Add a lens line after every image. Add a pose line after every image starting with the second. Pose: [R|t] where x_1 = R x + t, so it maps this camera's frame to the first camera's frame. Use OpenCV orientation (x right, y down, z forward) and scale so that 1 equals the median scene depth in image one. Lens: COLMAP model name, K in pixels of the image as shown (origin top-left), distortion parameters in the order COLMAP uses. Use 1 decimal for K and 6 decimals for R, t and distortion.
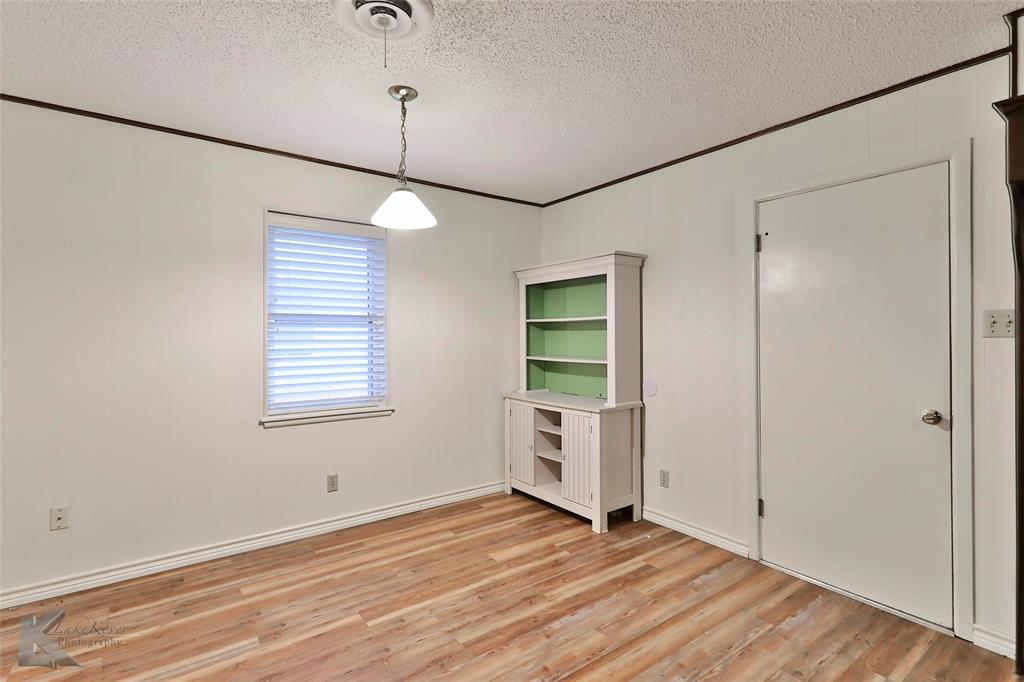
lens RADIAL K [[484.7, 0, 508.8], [0, 484.7, 332.0], [0, 0, 1]] dist [0.024759, -0.007094]
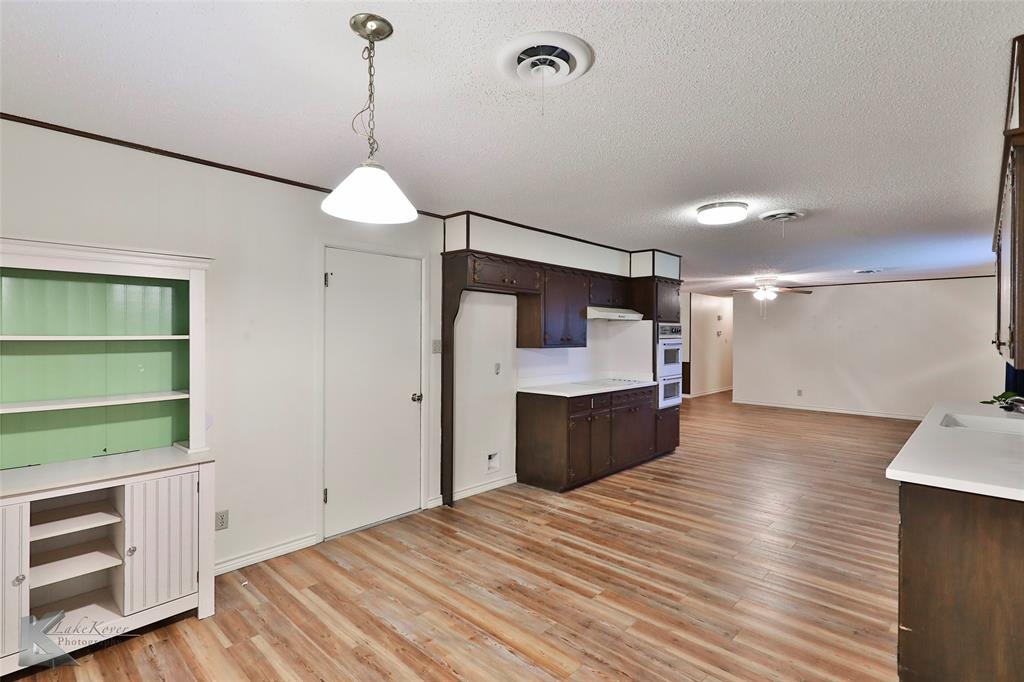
lens RADIAL K [[484.7, 0, 513.7], [0, 484.7, 346.4], [0, 0, 1]] dist [0.024759, -0.007094]
pose [[-0.184266, -0.021207, 0.982648, -0.701456], [-0.008814, 0.999763, 0.019923, -0.040582], [-0.982837, -0.004989, -0.184410, 0.702085]]
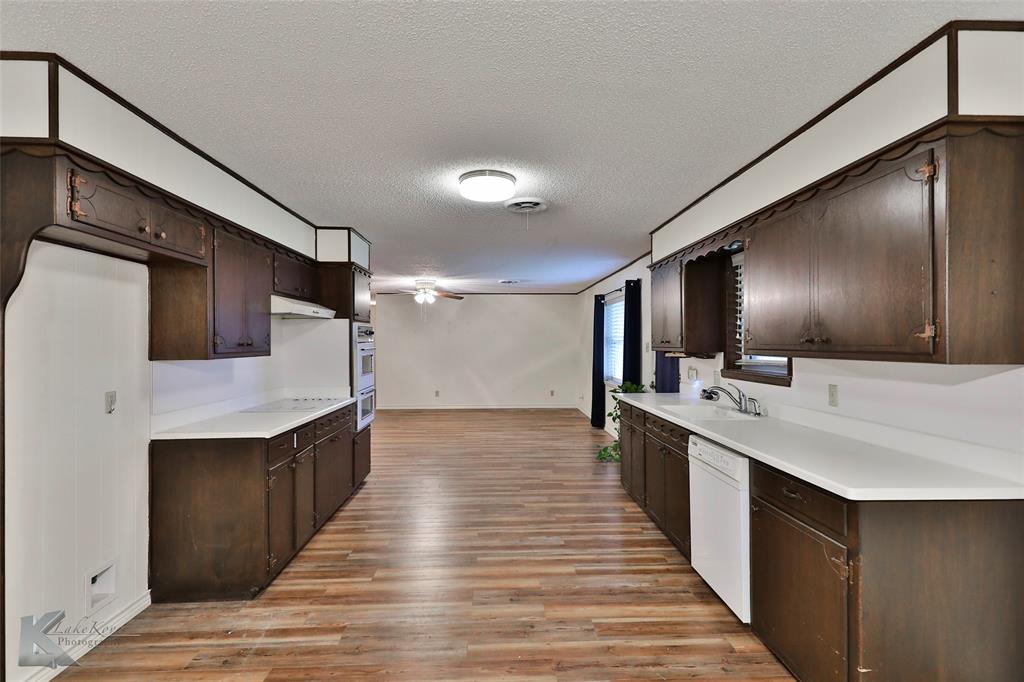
lens RADIAL K [[484.7, 0, 504.8], [0, 484.7, 343.1], [0, 0, 1]] dist [0.024759, -0.007094]
pose [[-0.819746, 0.004966, 0.572705, -0.178901], [0.004546, 0.999987, -0.002164, -0.030929], [-0.572708, 0.000830, -0.819759, 0.757986]]
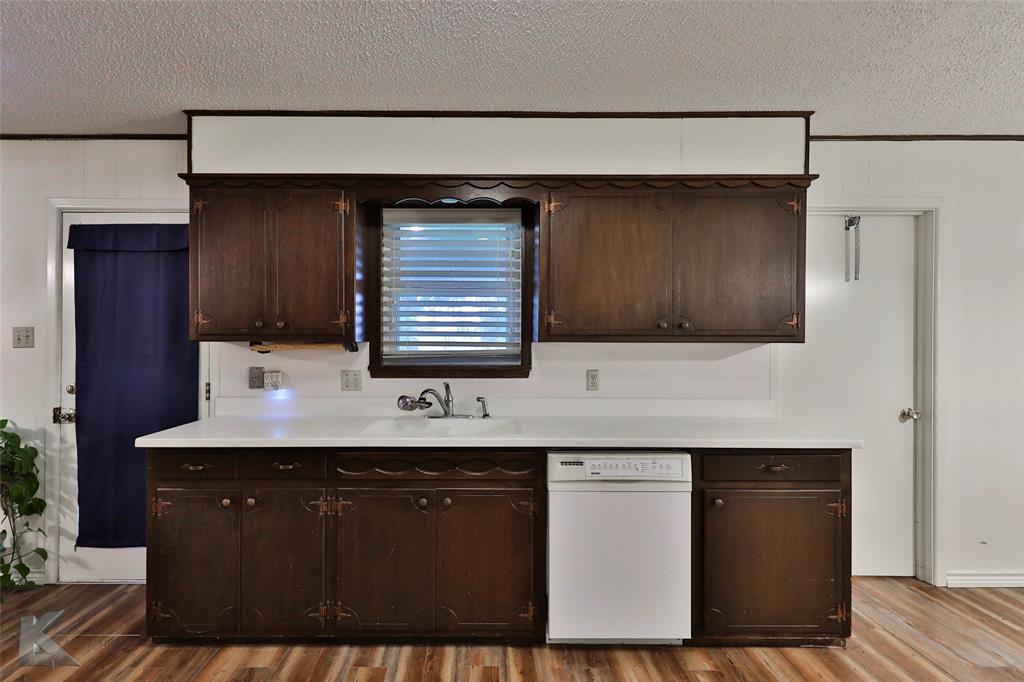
lens RADIAL K [[484.7, 0, 533.6], [0, 484.7, 348.0], [0, 0, 1]] dist [0.024759, -0.007094]
pose [[-0.591546, -0.000348, -0.806272, 0.637465], [-0.003877, 0.999990, 0.002413, 0.003484], [0.806262, 0.004553, -0.591541, 0.130942]]
